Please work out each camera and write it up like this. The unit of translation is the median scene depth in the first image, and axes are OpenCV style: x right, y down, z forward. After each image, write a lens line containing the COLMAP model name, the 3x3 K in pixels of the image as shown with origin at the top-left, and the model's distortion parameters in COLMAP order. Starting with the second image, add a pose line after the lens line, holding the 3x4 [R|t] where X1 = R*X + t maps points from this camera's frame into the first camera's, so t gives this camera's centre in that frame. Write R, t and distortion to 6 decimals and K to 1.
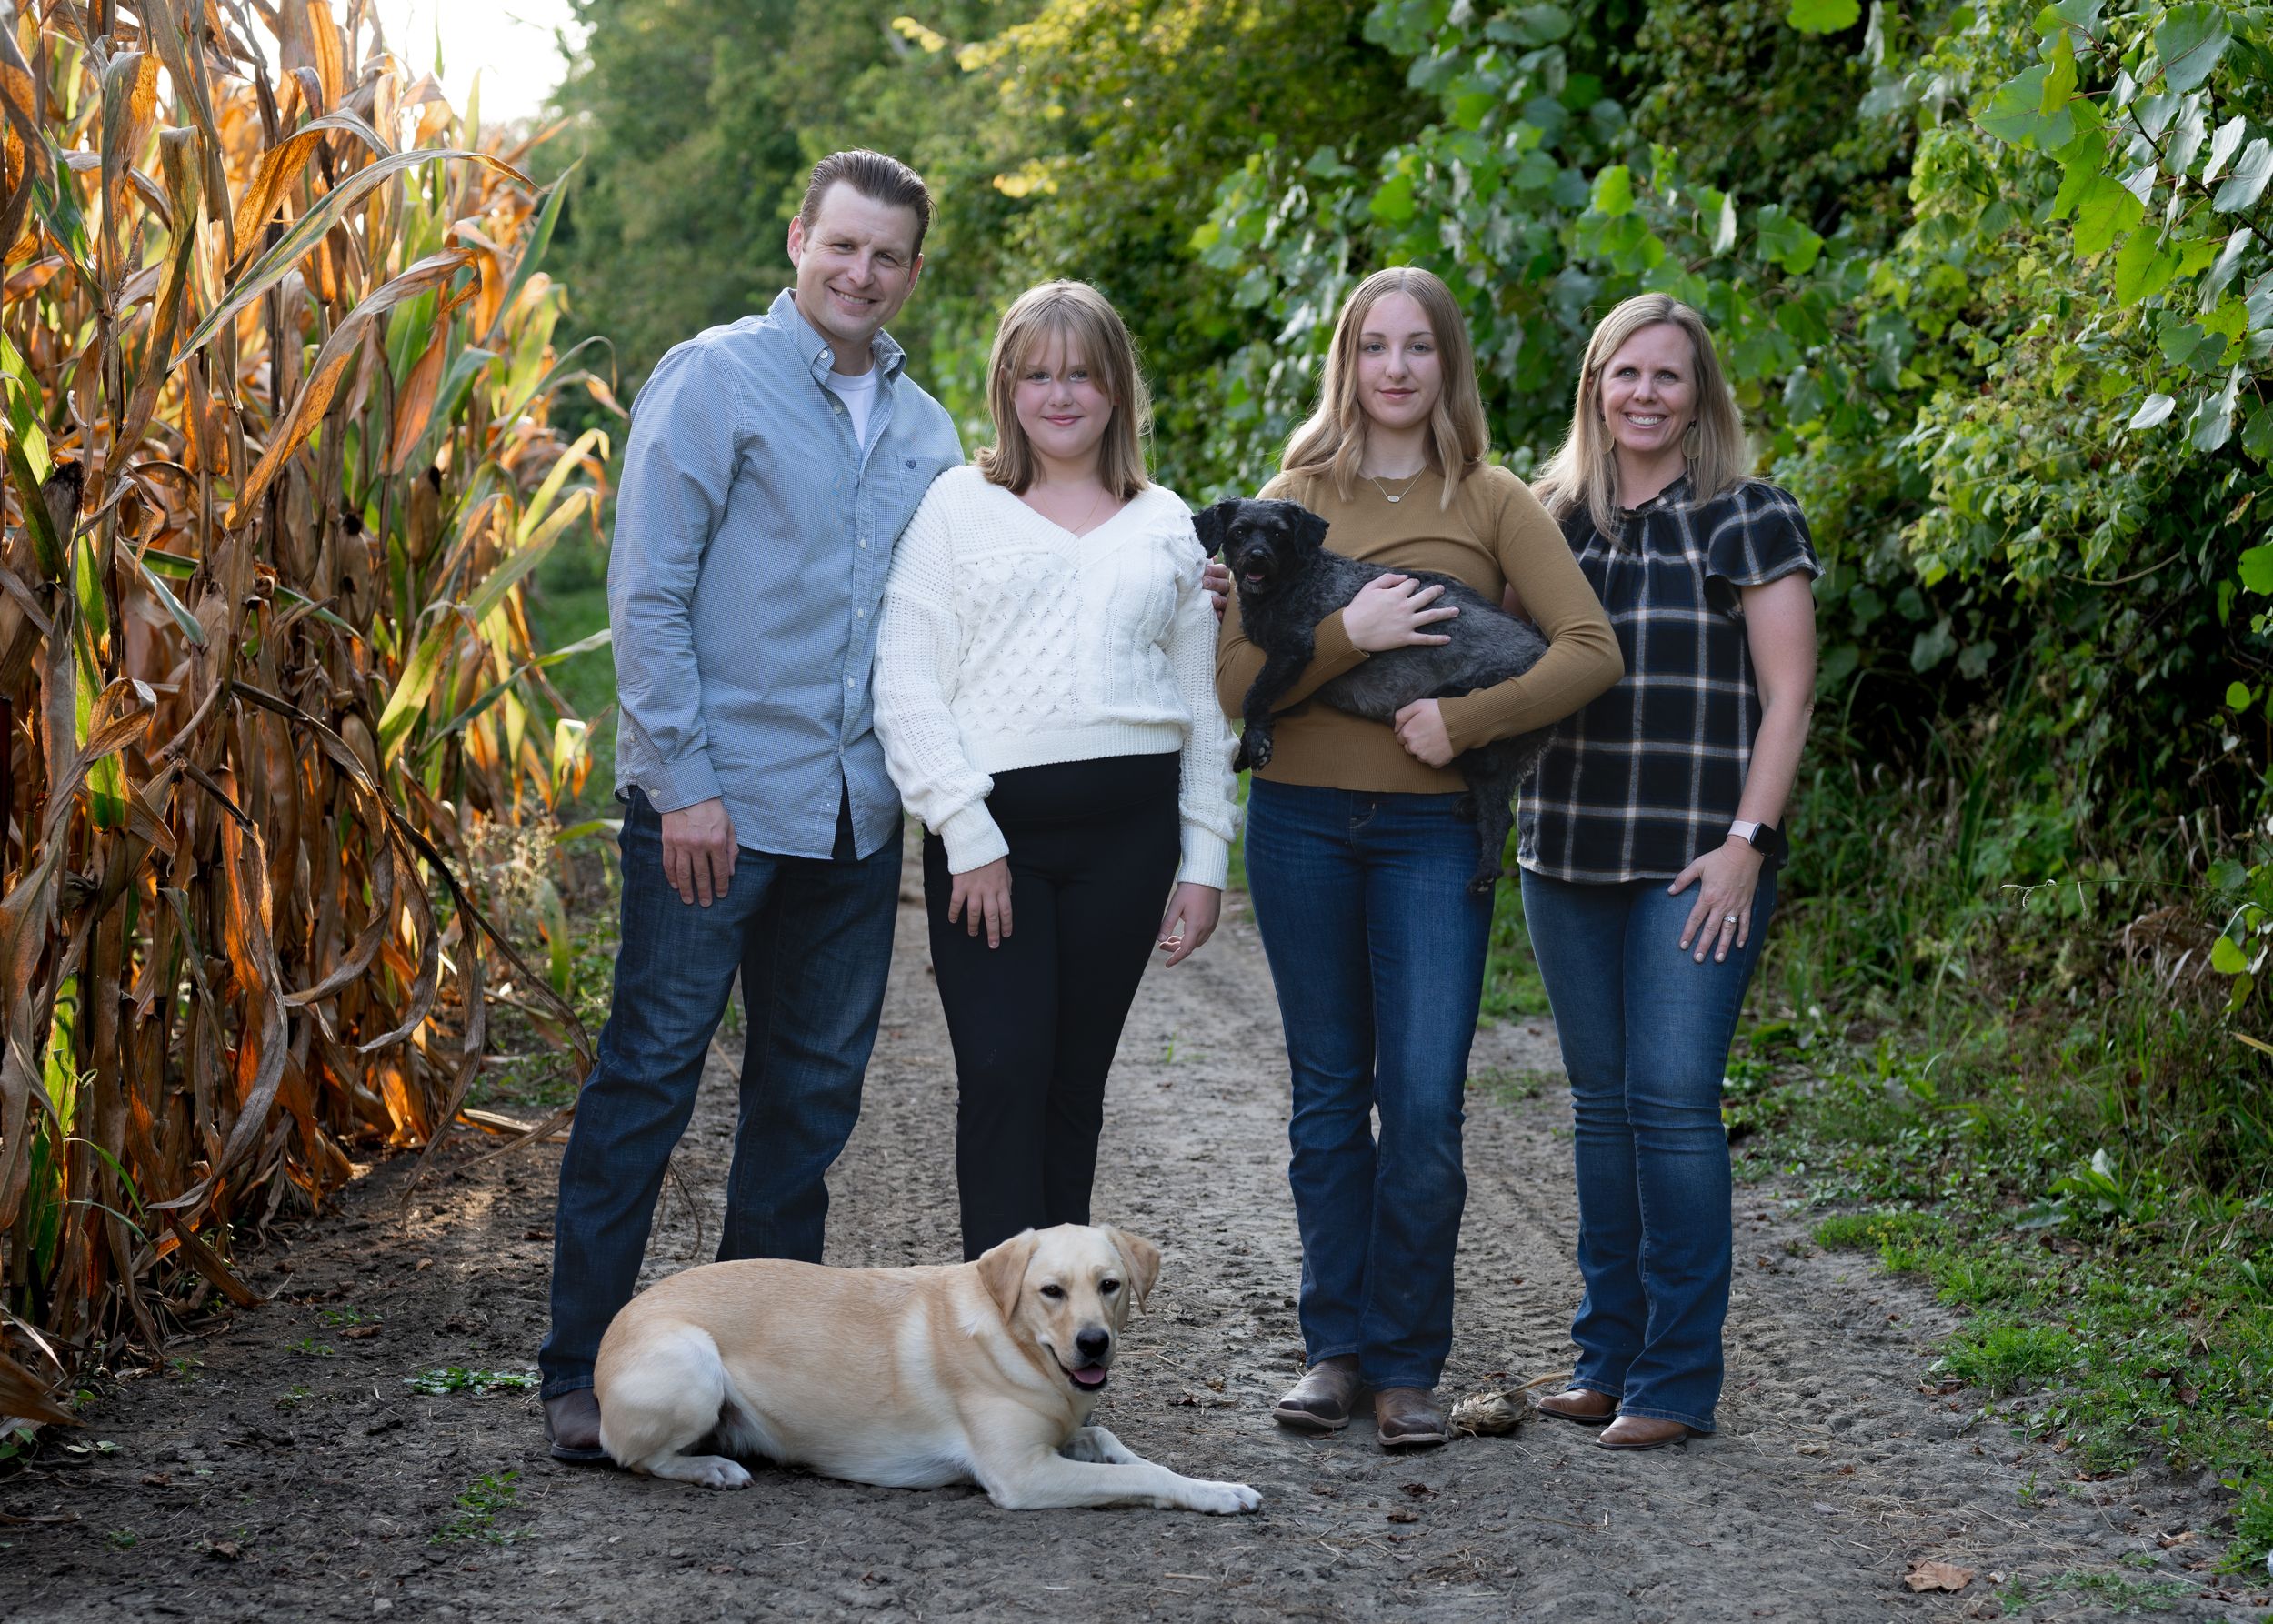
lens RADIAL K [[6658.2, 0, 1138.9], [0, 6658.2, 802.8], [0, 0, 1]] dist [-0.018219, 0.000000]
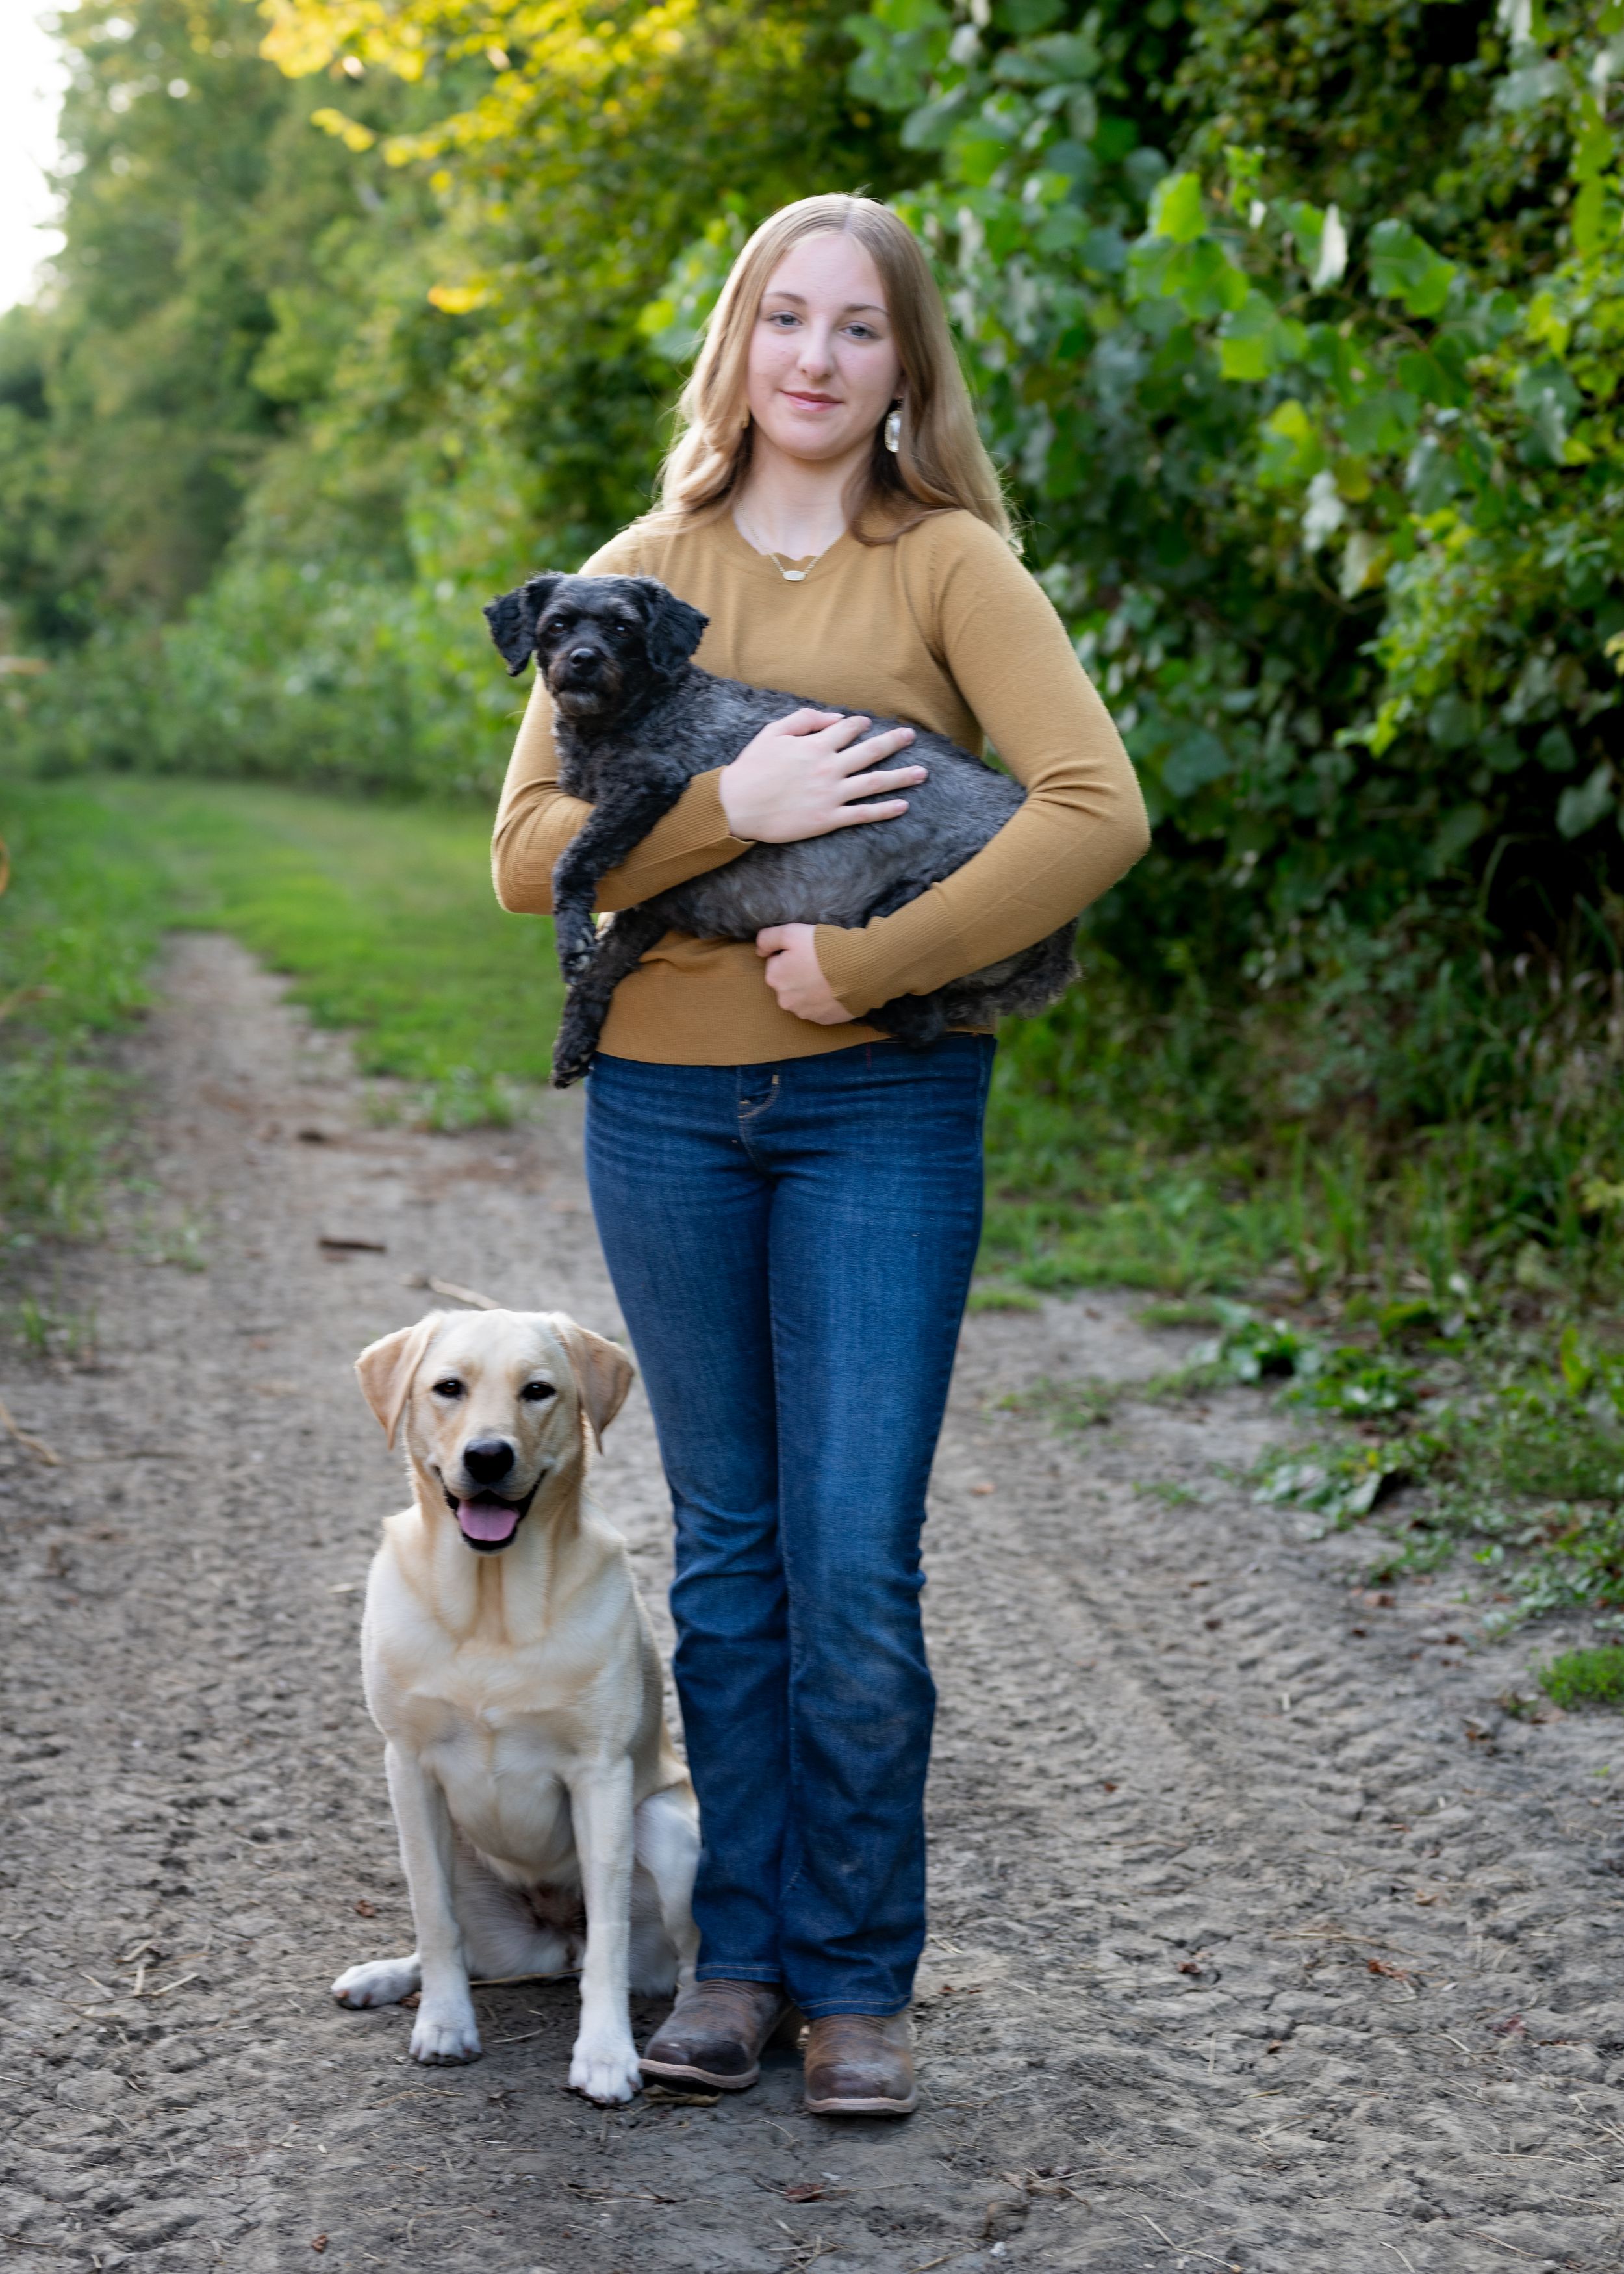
lens RADIAL K [[6660.2, 0, 804.1], [0, 6660.2, 1142.1], [0, 0, 1]] dist [-0.018219, 0.000000]
pose [[0.999476, -0.023300, 0.022474, 0.009341], [0.022737, 0.999429, 0.024995, -0.005949], [-0.023043, -0.024471, 0.999435, 0.238488]]
